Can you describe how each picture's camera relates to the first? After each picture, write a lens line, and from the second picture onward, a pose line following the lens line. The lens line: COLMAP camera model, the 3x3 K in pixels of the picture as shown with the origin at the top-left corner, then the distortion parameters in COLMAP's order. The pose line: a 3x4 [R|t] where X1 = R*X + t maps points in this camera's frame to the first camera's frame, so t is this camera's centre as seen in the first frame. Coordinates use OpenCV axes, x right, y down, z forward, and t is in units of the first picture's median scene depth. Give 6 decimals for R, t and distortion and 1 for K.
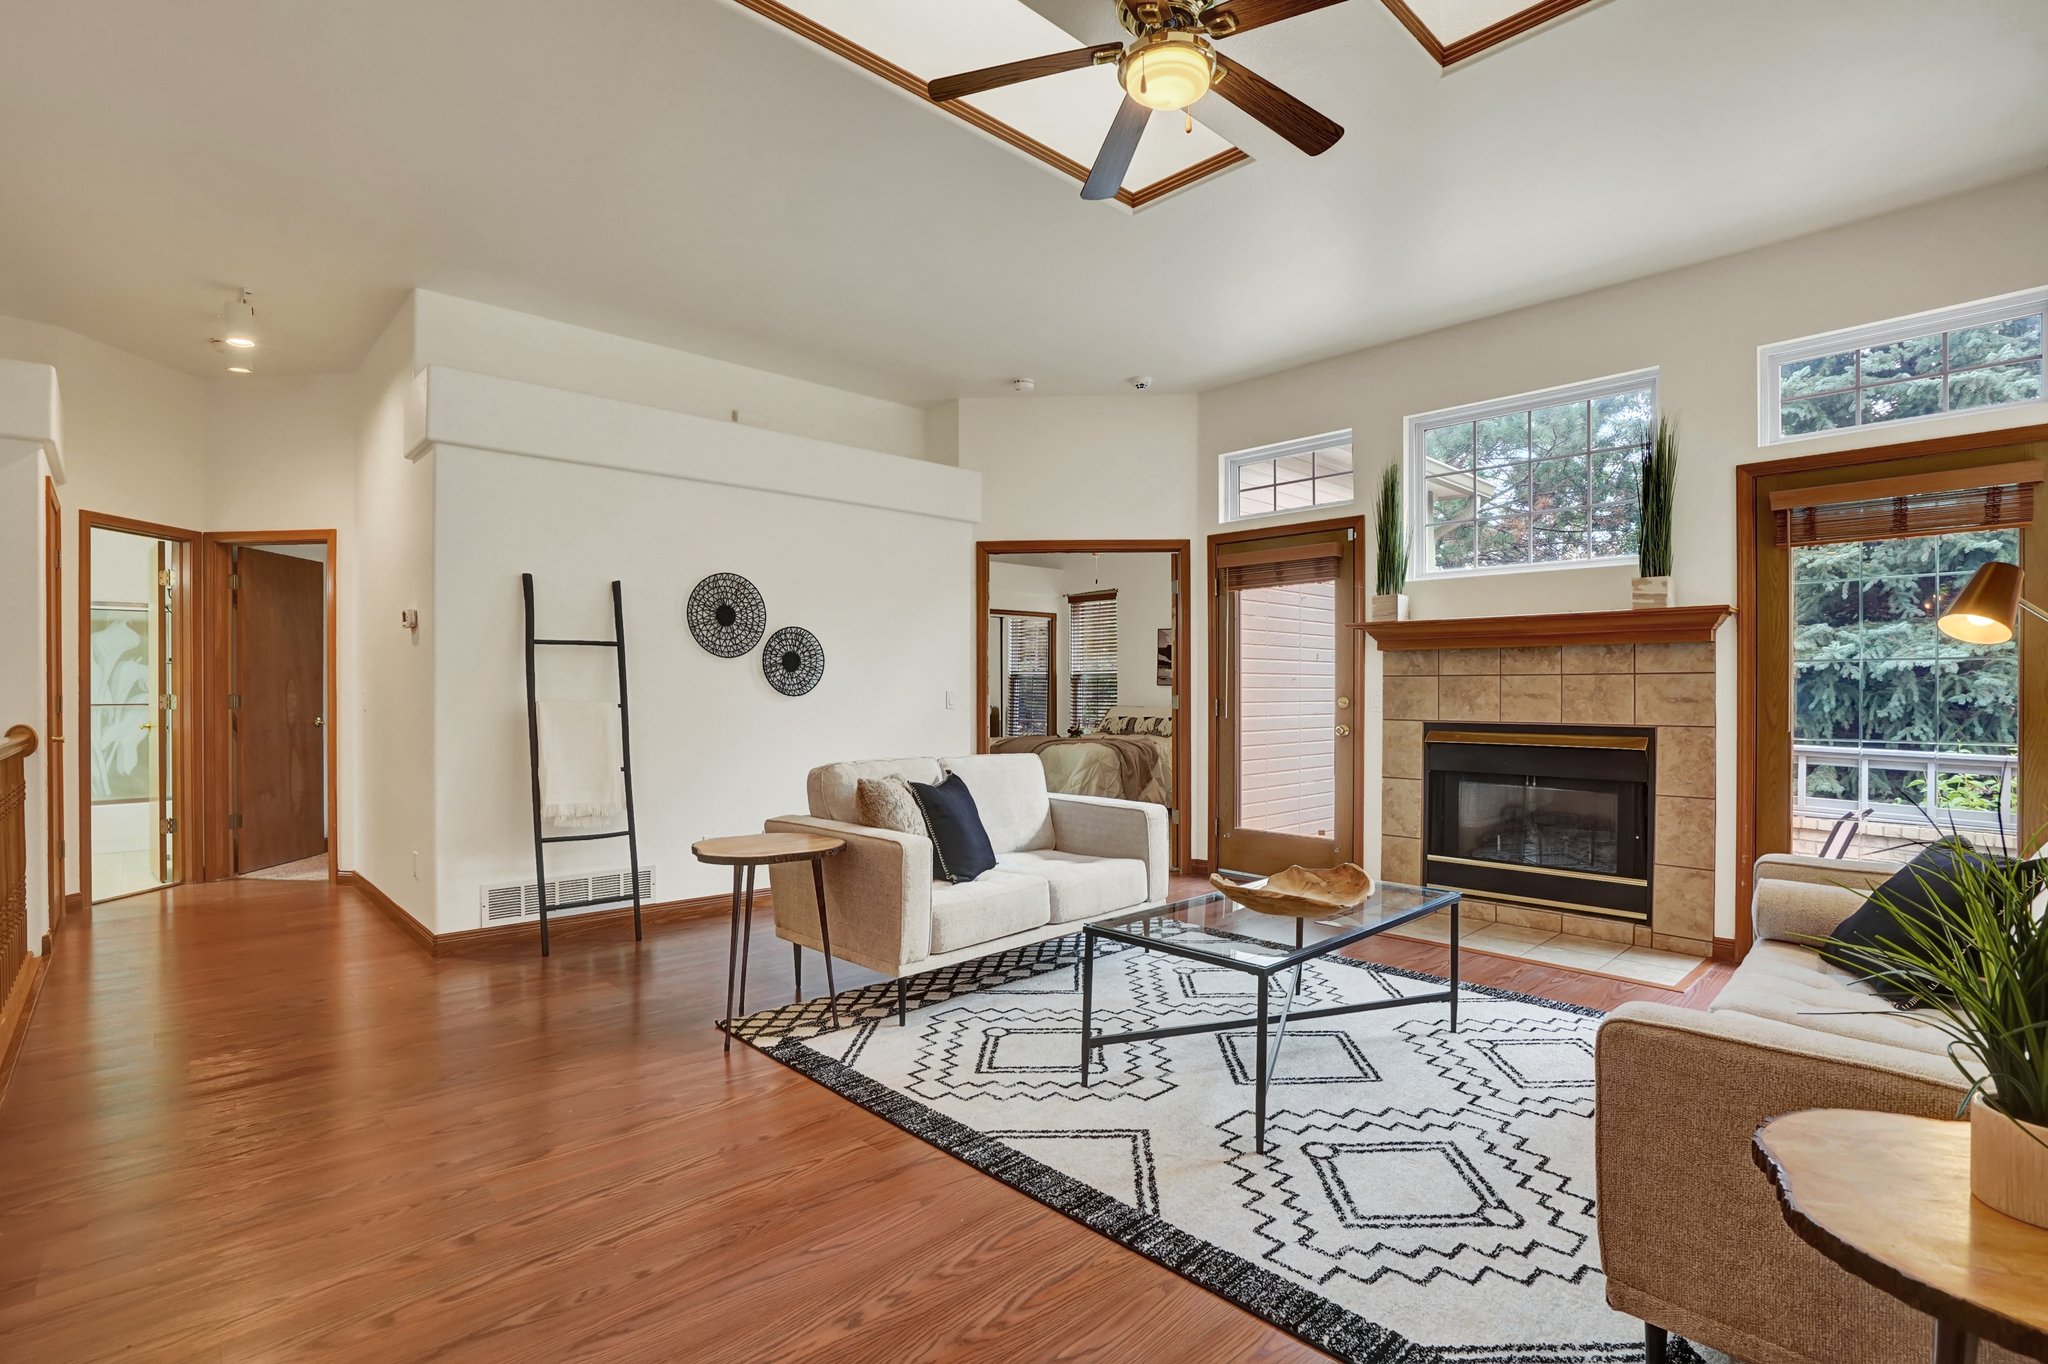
lens RADIAL K [[974.4, 0, 1016.6], [0, 974.4, 691.2], [0, 0, 1]] dist [-0.080036, 0.047328]
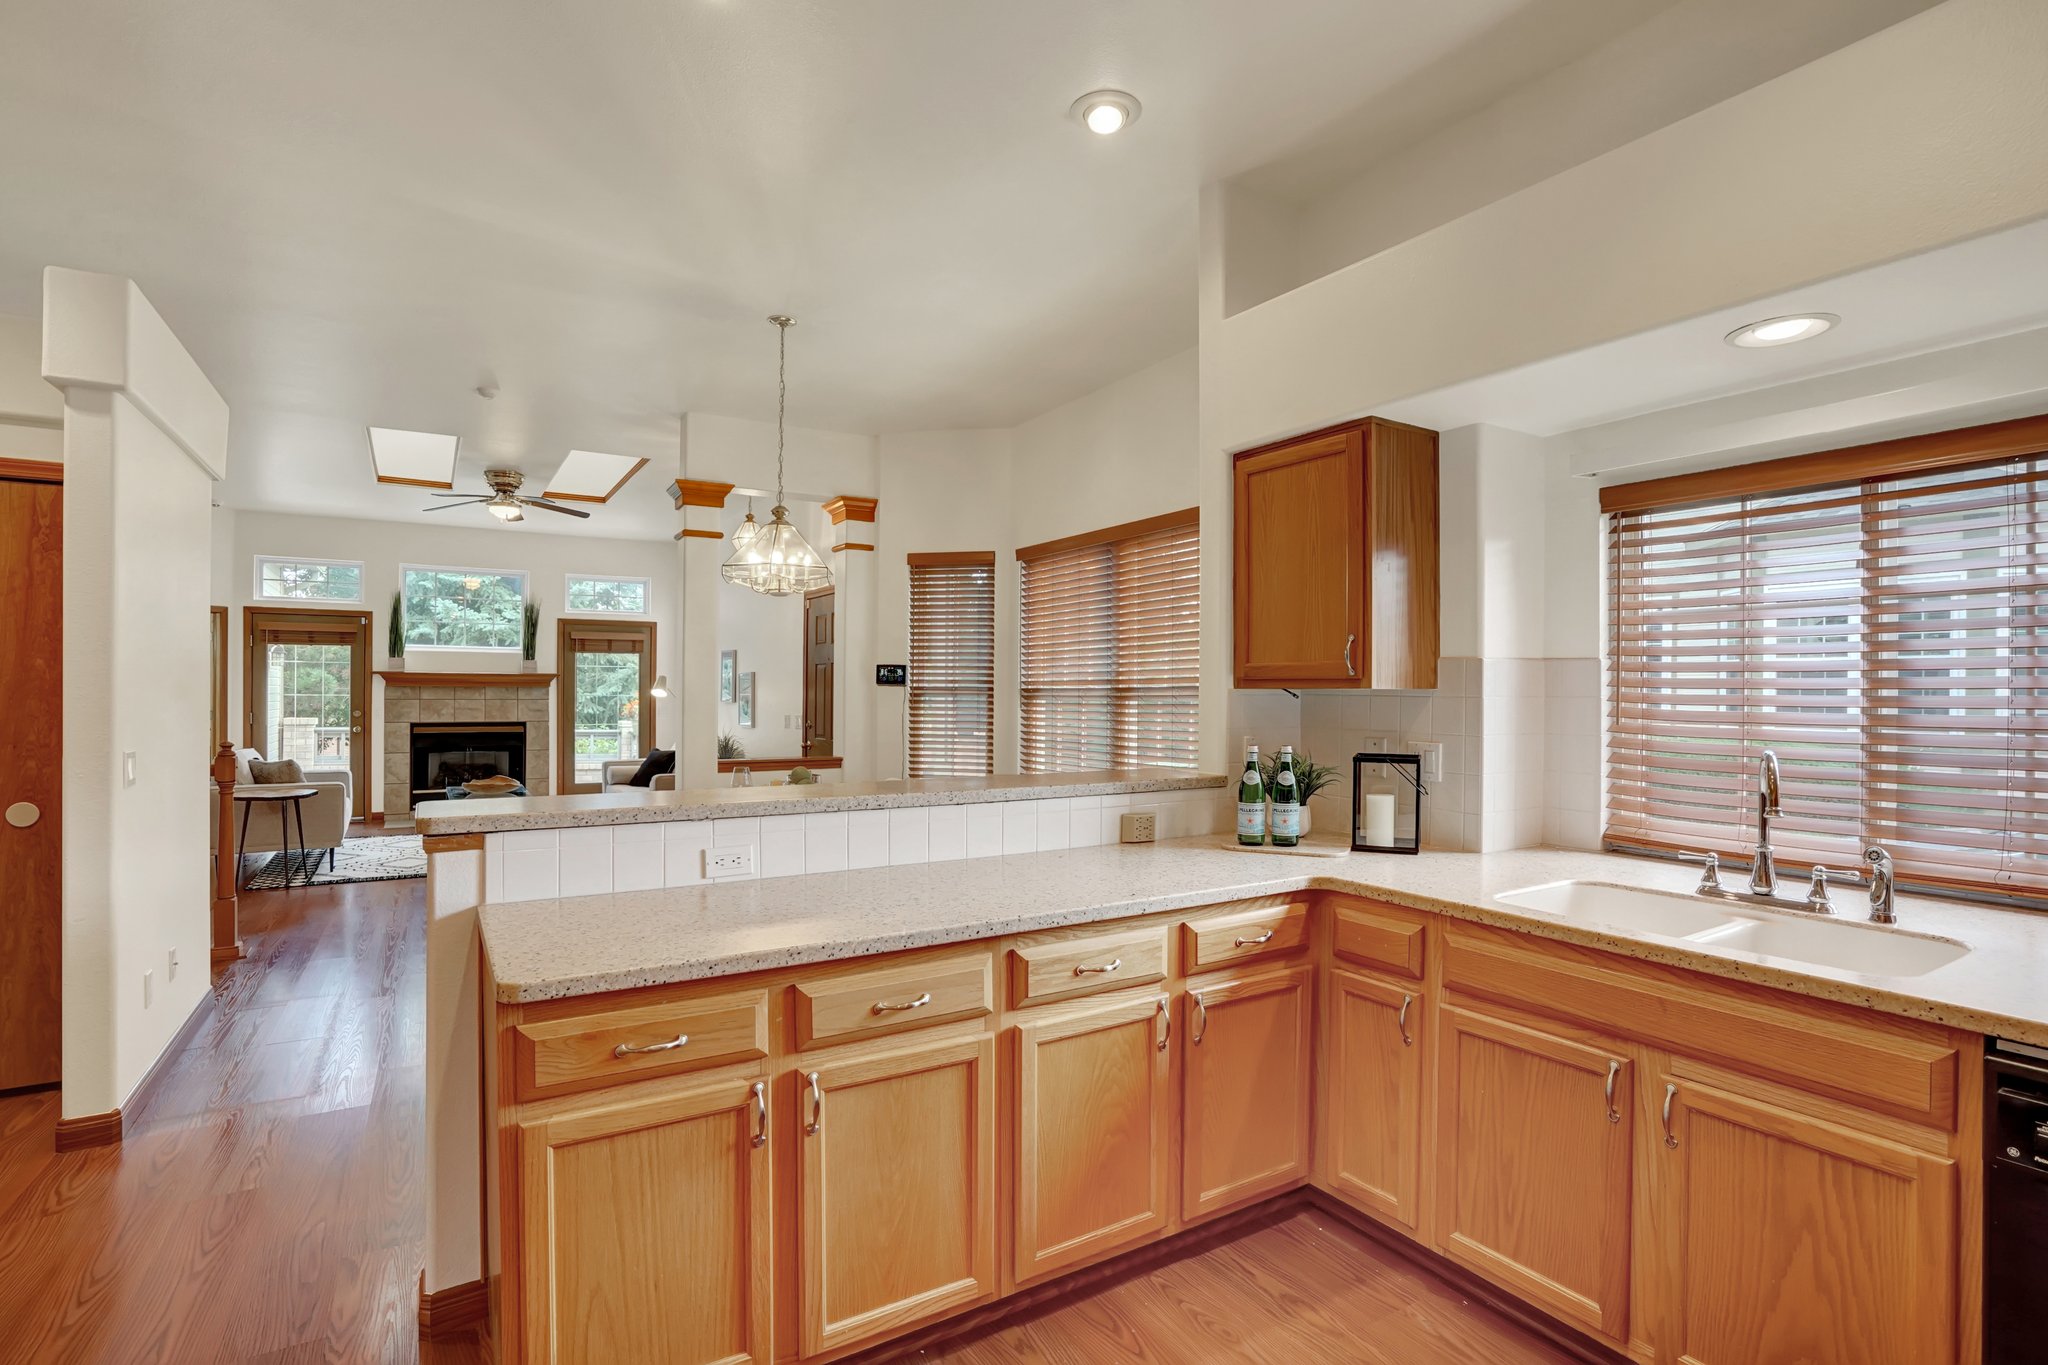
lens RADIAL K [[985.2, 0, 1027.1], [0, 985.2, 692.9], [0, 0, 1]] dist [-0.045962, 0.026030]
pose [[0.198392, -0.002883, 0.980118, -1.409896], [-0.006223, 0.999972, 0.004201, -0.050449], [-0.980103, -0.006933, 0.198369, -0.689738]]
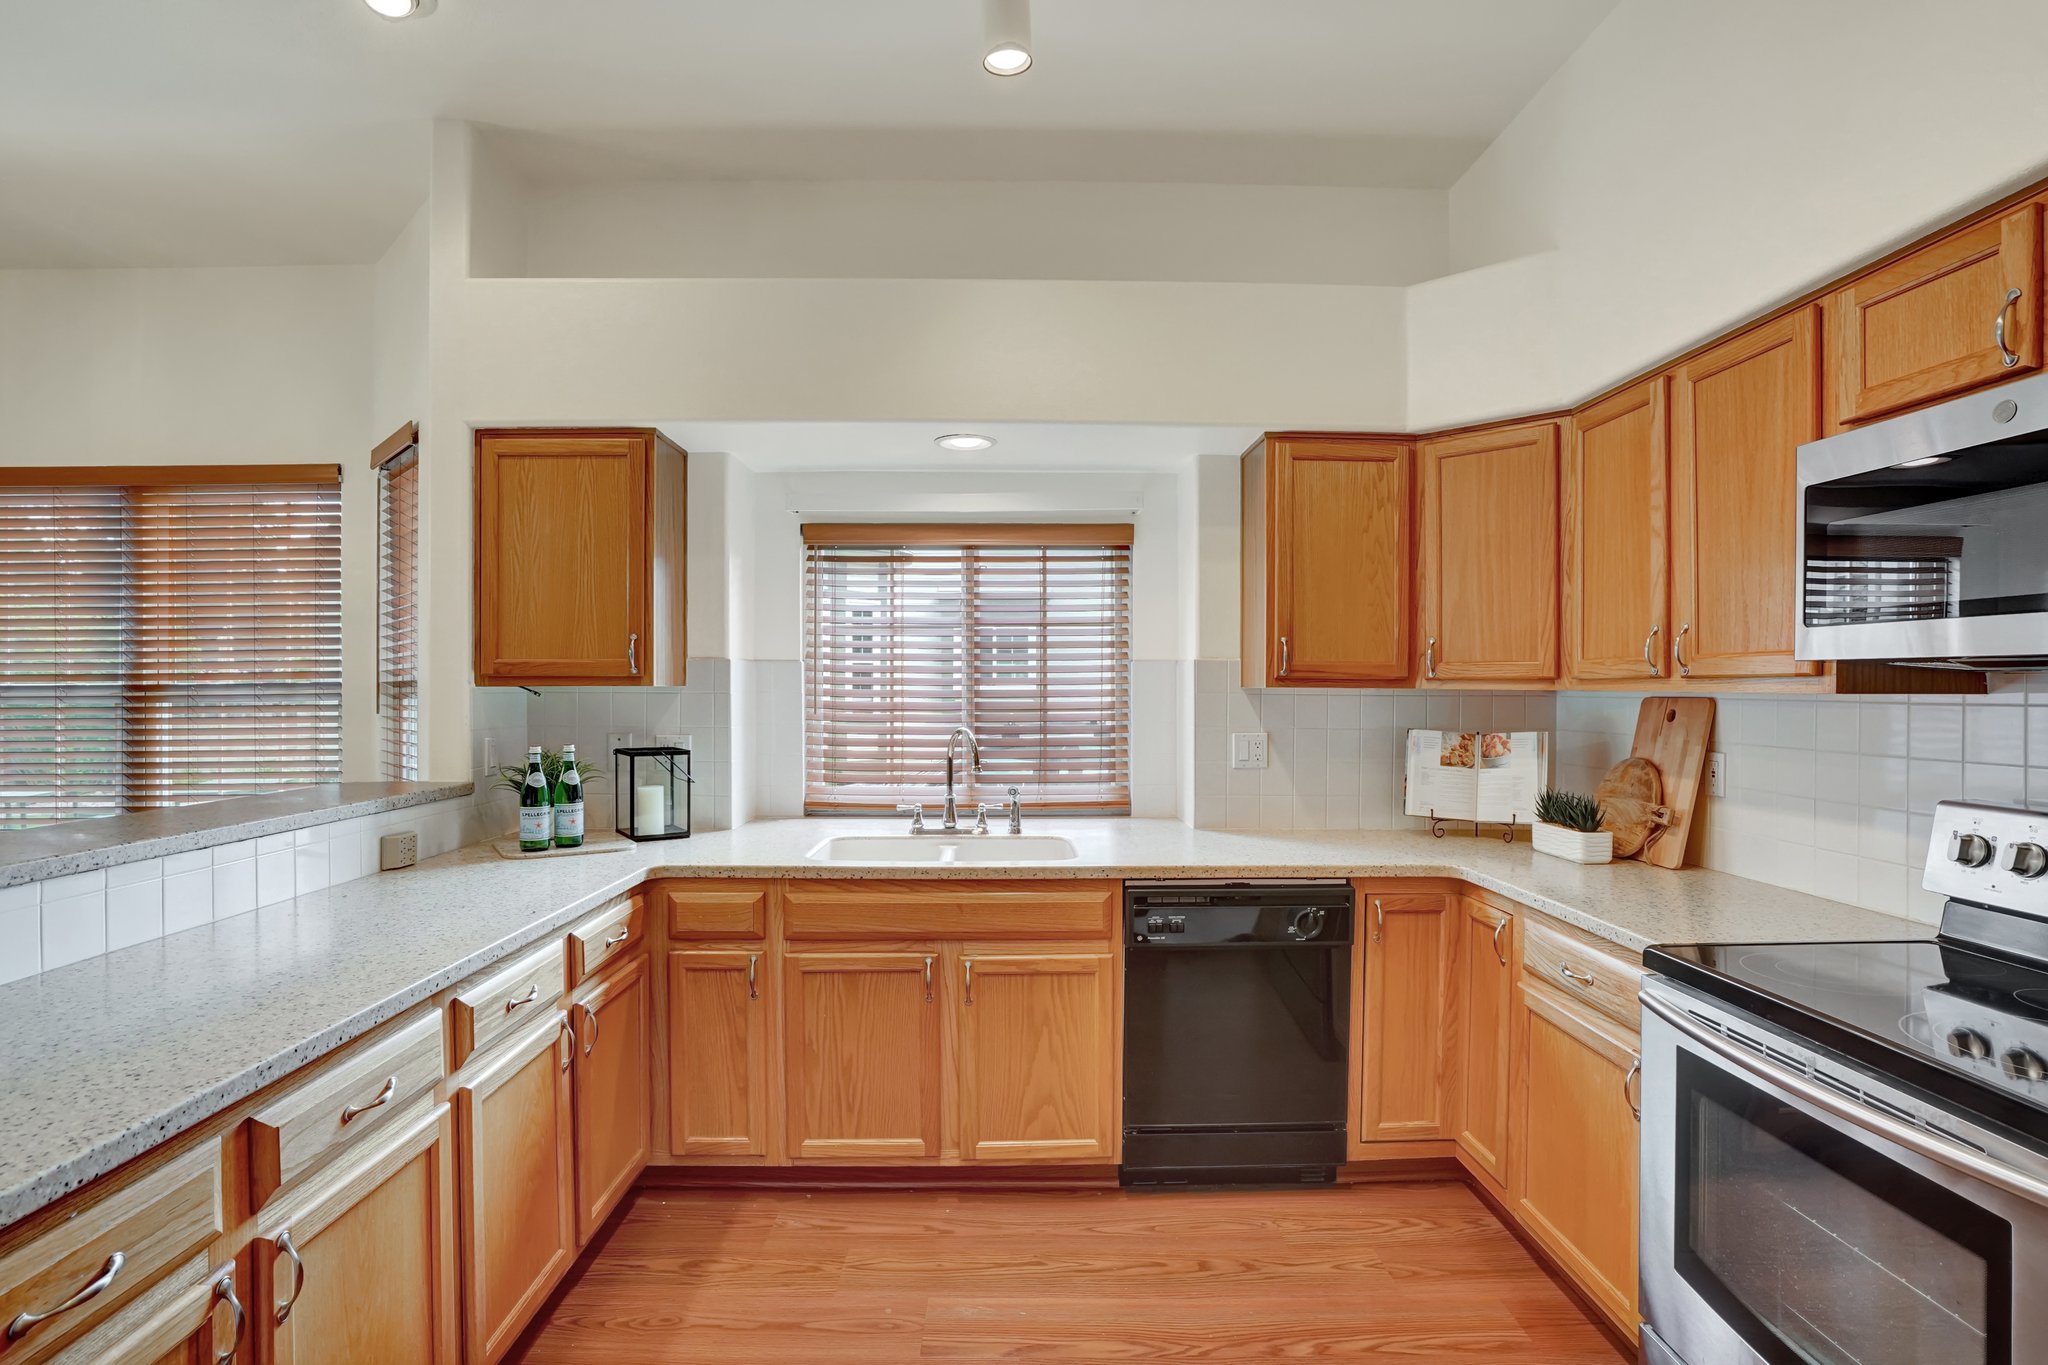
lens RADIAL K [[982.0, 0, 1014.6], [0, 982.0, 699.4], [0, 0, 1]] dist [-0.053529, 0.035969]
pose [[-0.734587, -0.008036, 0.678467, -1.376839], [-0.001936, 0.999951, 0.009747, -0.049539], [-0.678512, 0.005846, -0.734566, -0.460025]]
